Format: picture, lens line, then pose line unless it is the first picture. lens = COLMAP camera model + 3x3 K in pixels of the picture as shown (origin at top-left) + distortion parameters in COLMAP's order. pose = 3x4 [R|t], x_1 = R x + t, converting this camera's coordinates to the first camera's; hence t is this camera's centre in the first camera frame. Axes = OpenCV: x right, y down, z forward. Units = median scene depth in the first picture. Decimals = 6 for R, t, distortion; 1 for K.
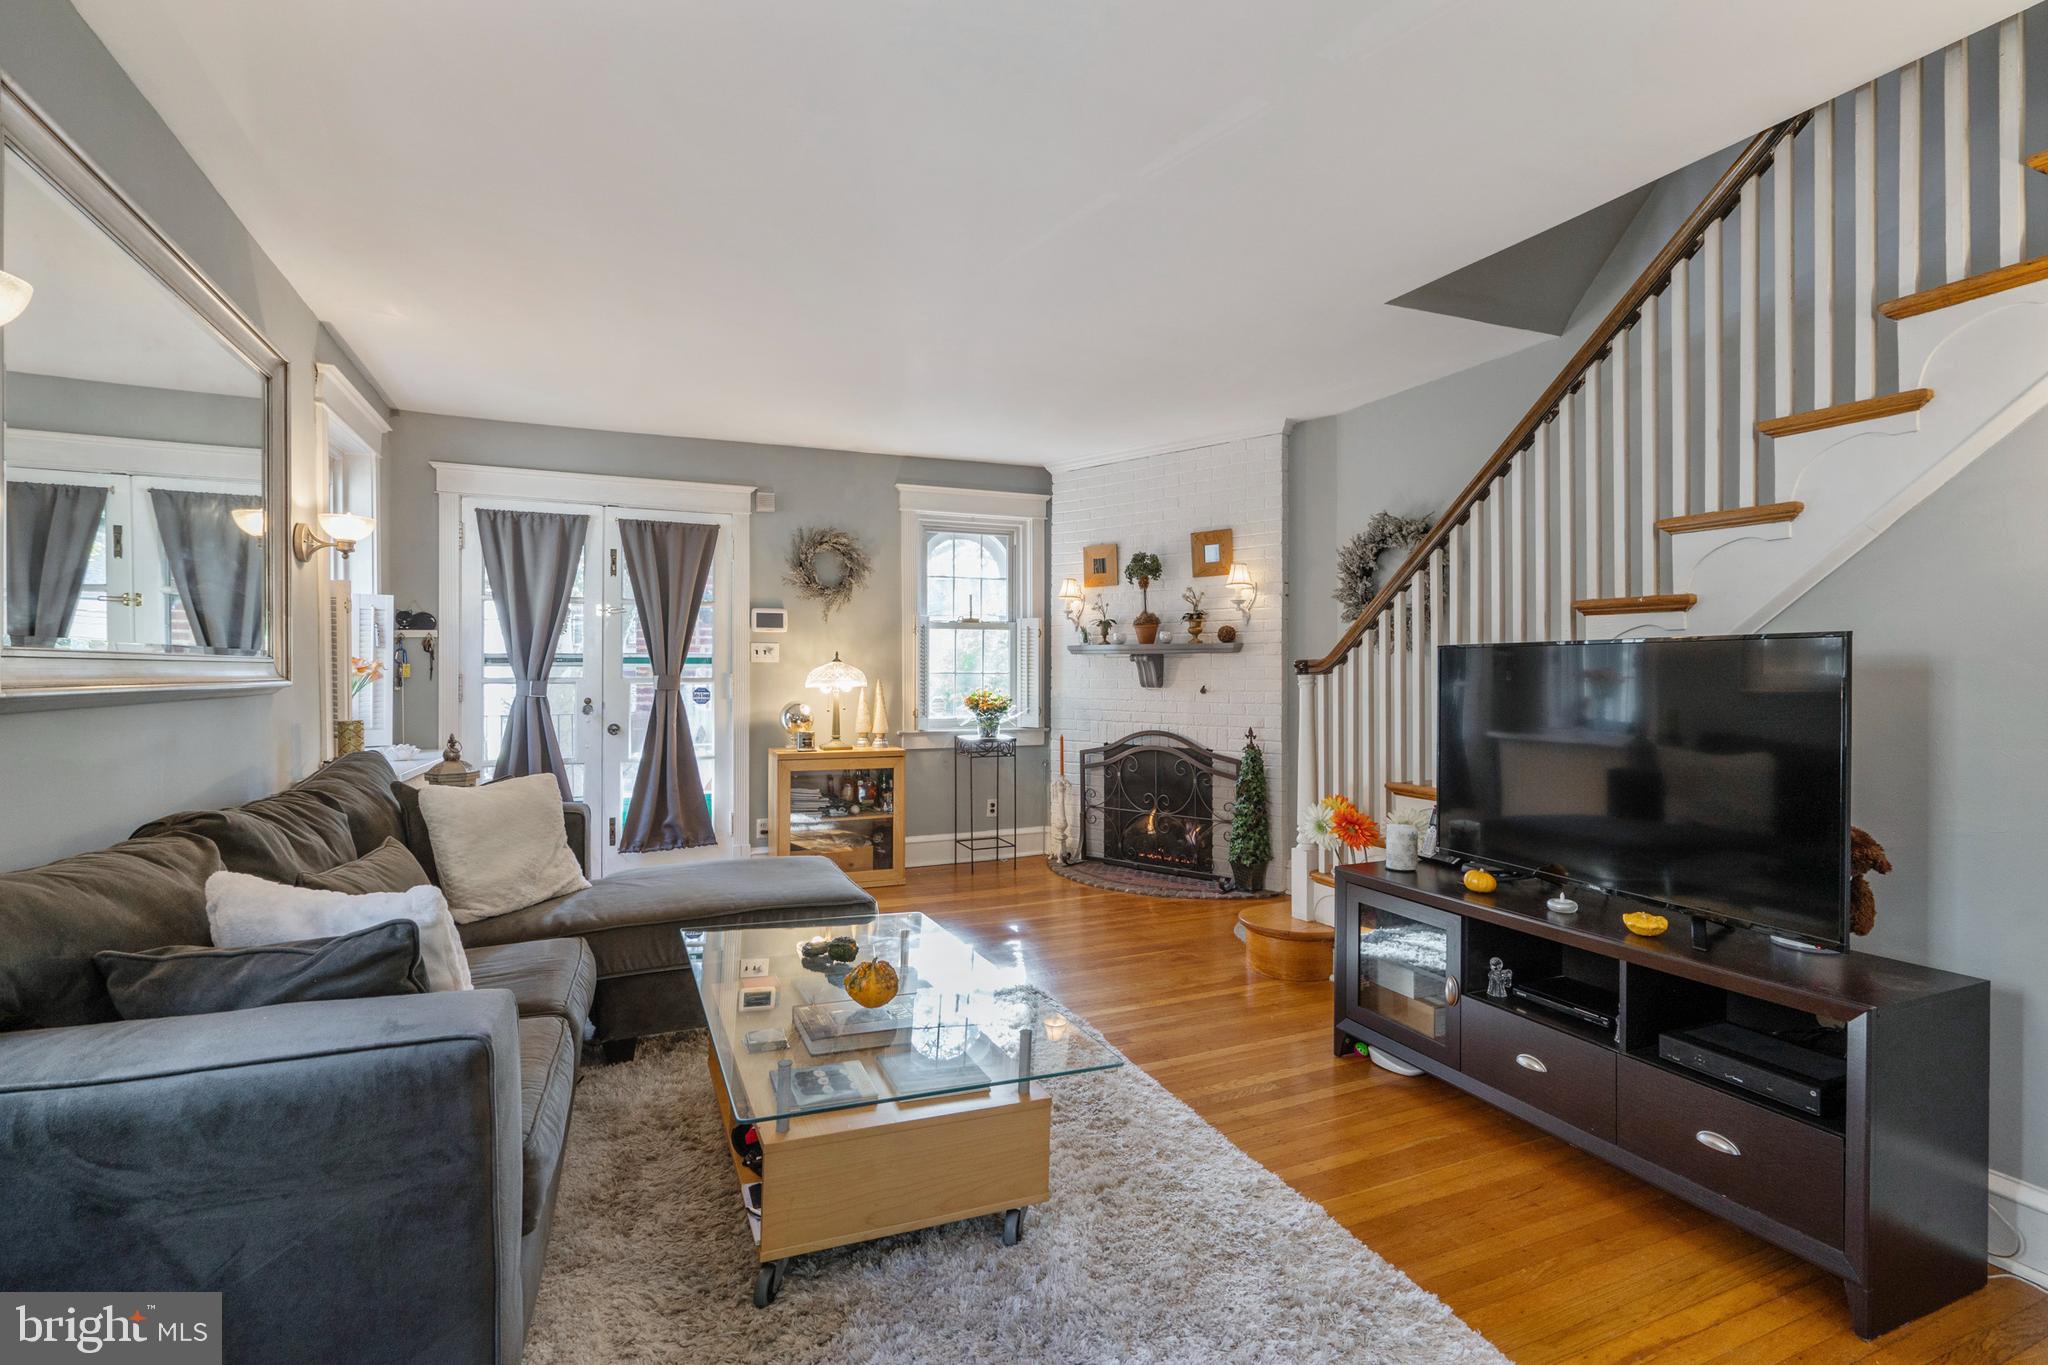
lens RADIAL K [[942.5, 0, 1019.6], [0, 942.5, 681.3], [0, 0, 1]] dist [-0.003250, 0.001142]
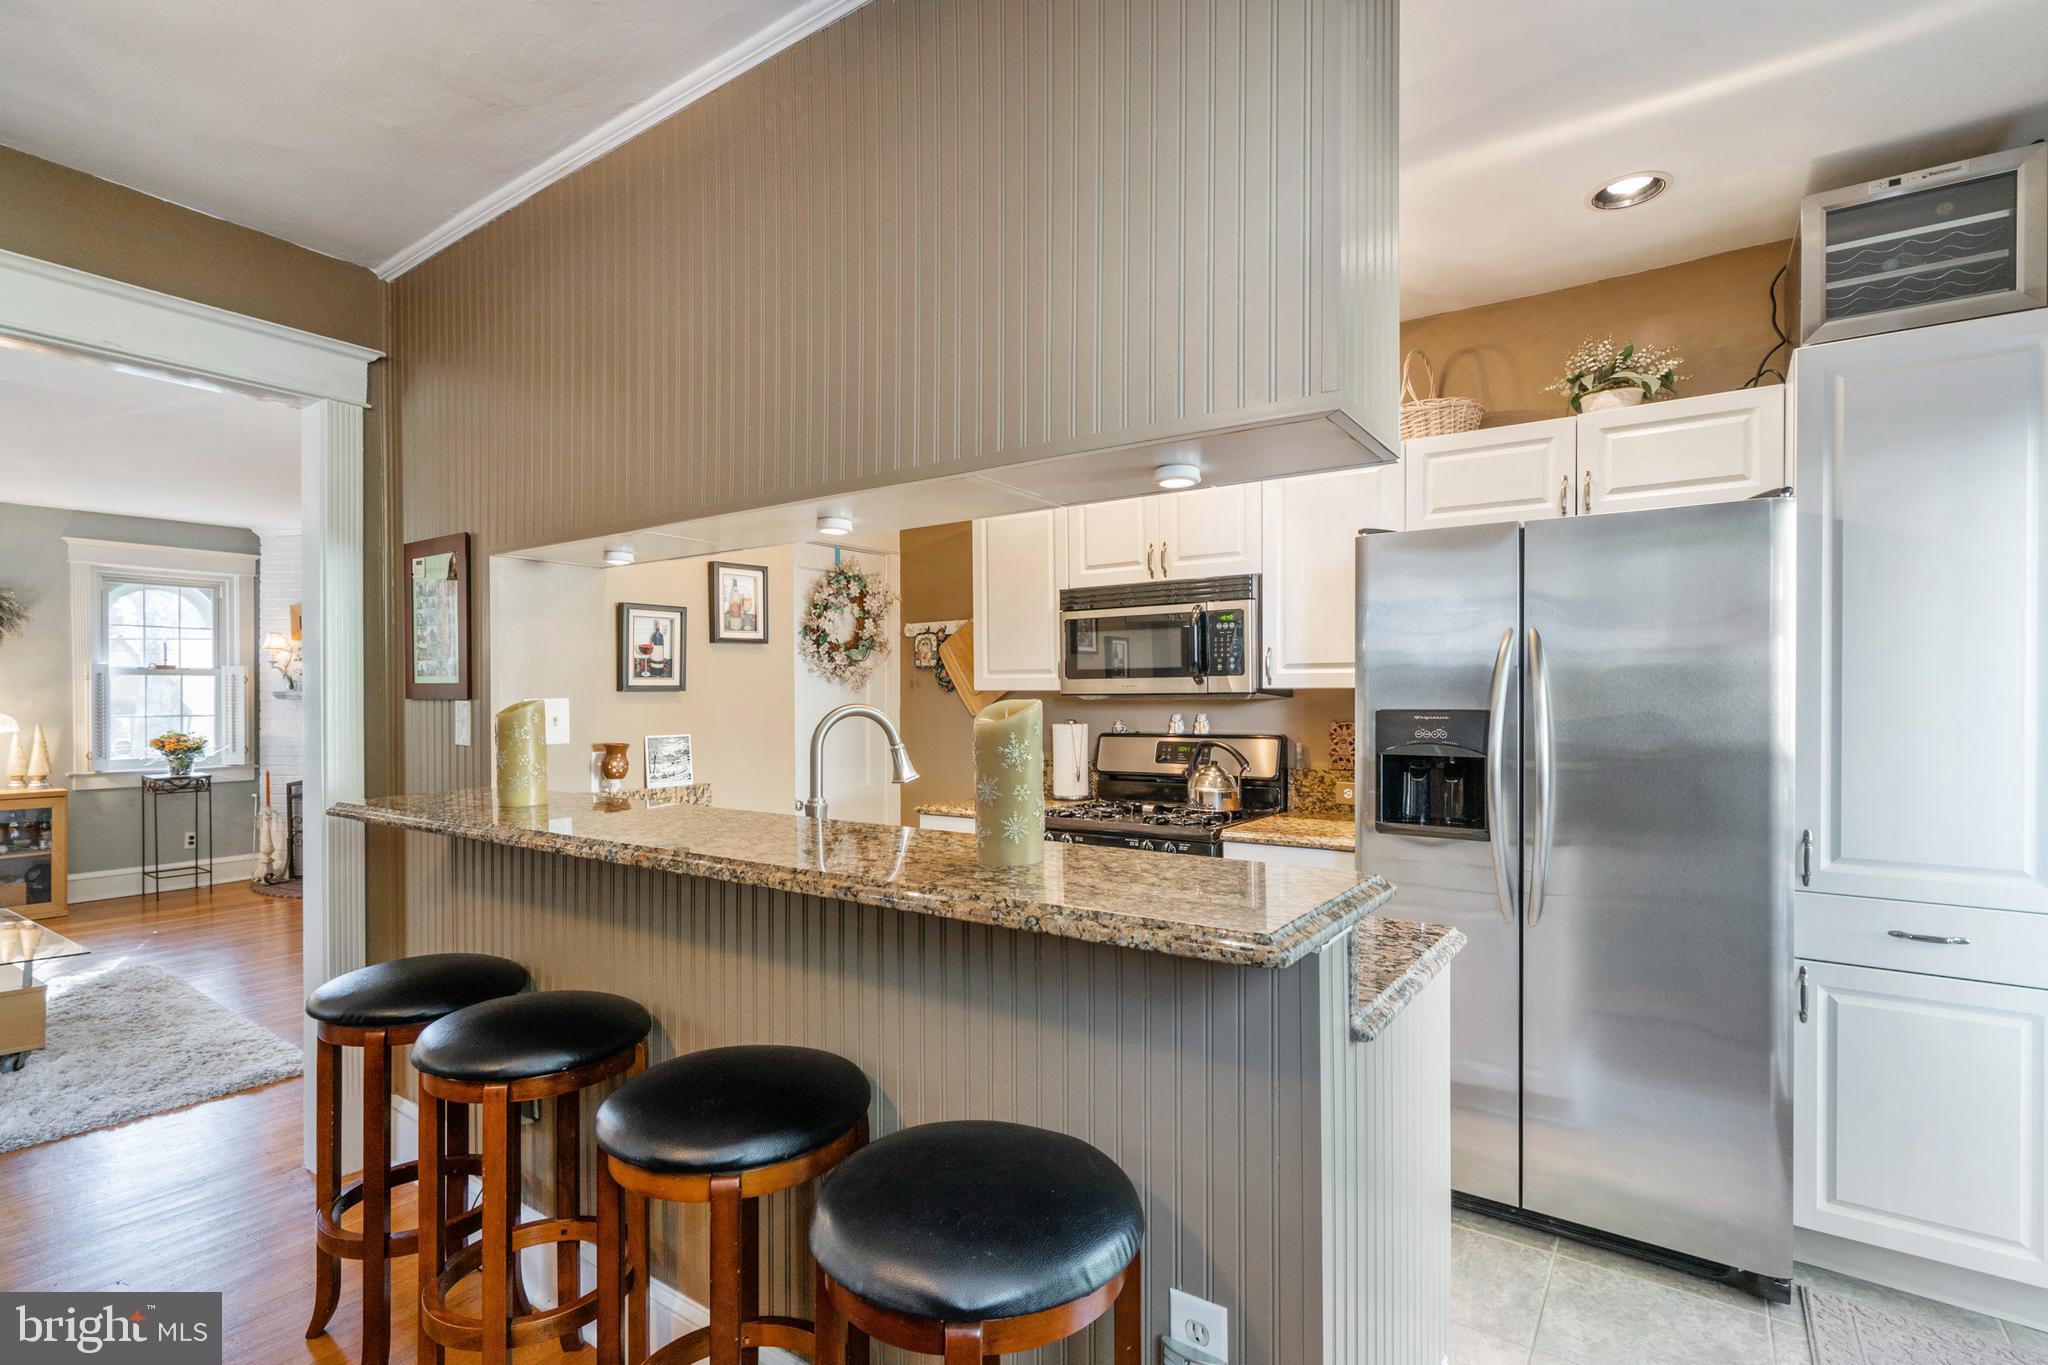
lens RADIAL K [[970.6, 0, 1021.2], [0, 970.6, 706.0], [0, 0, 1]] dist [-0.001930, 0.000214]
pose [[0.850593, -0.005518, 0.525796, 0.224669], [0.006500, 0.999979, -0.000022, -0.015924], [-0.525785, 0.003436, 0.850611, -0.513227]]
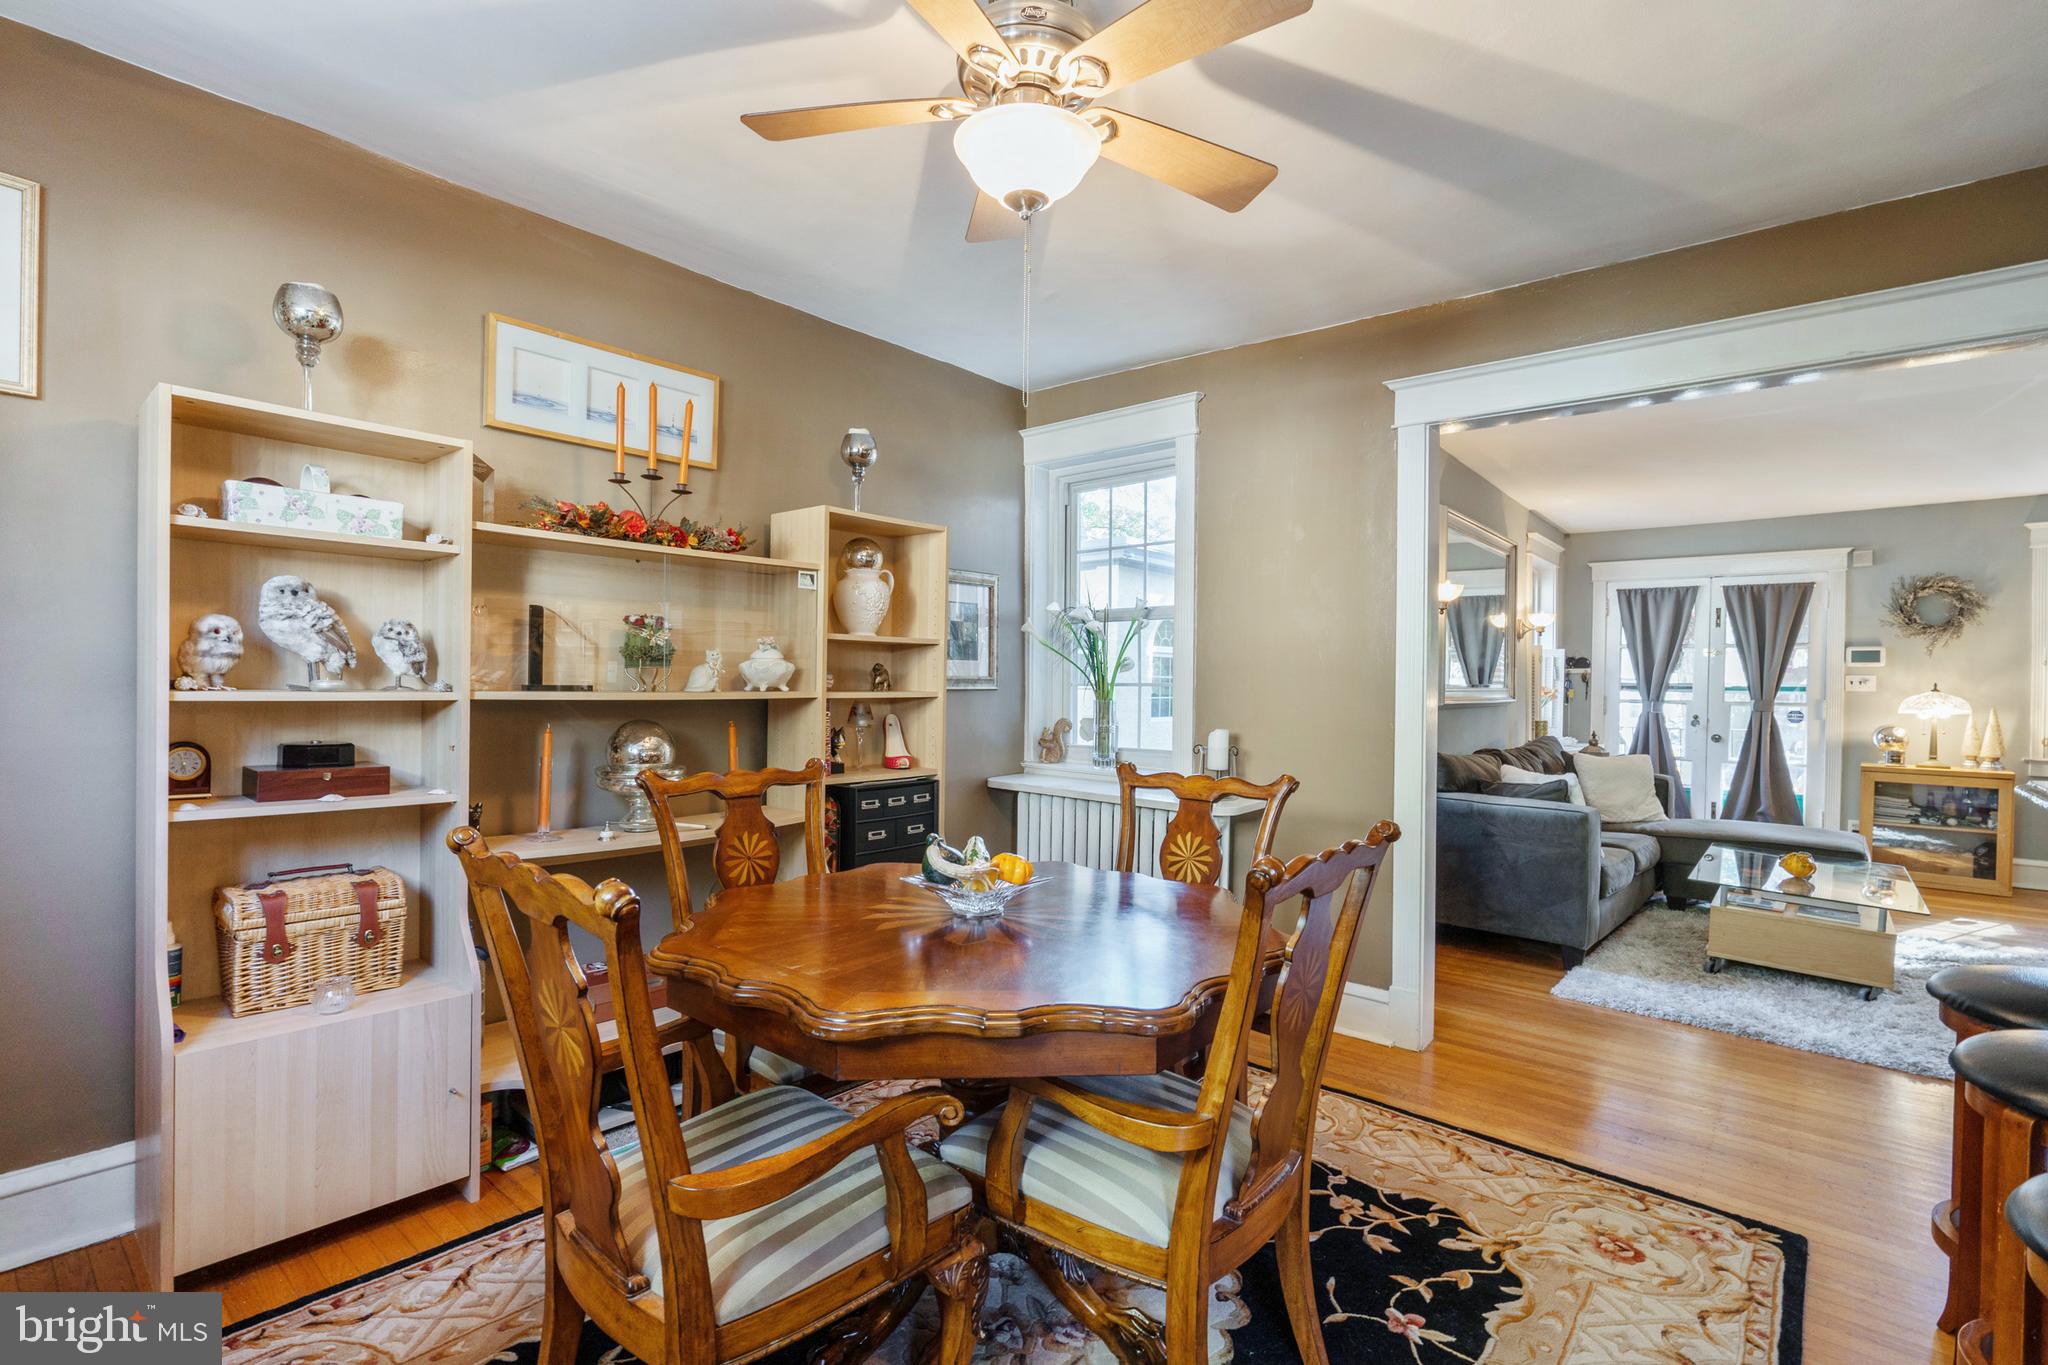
lens RADIAL K [[942.5, 0, 1019.6], [0, 942.5, 681.3], [0, 0, 1]] dist [-0.003250, 0.001142]
pose [[0.442174, 0.005679, -0.896911, 0.345514], [-0.021593, 0.999758, -0.004315, -0.004384], [0.896669, 0.021275, 0.442189, -0.514406]]
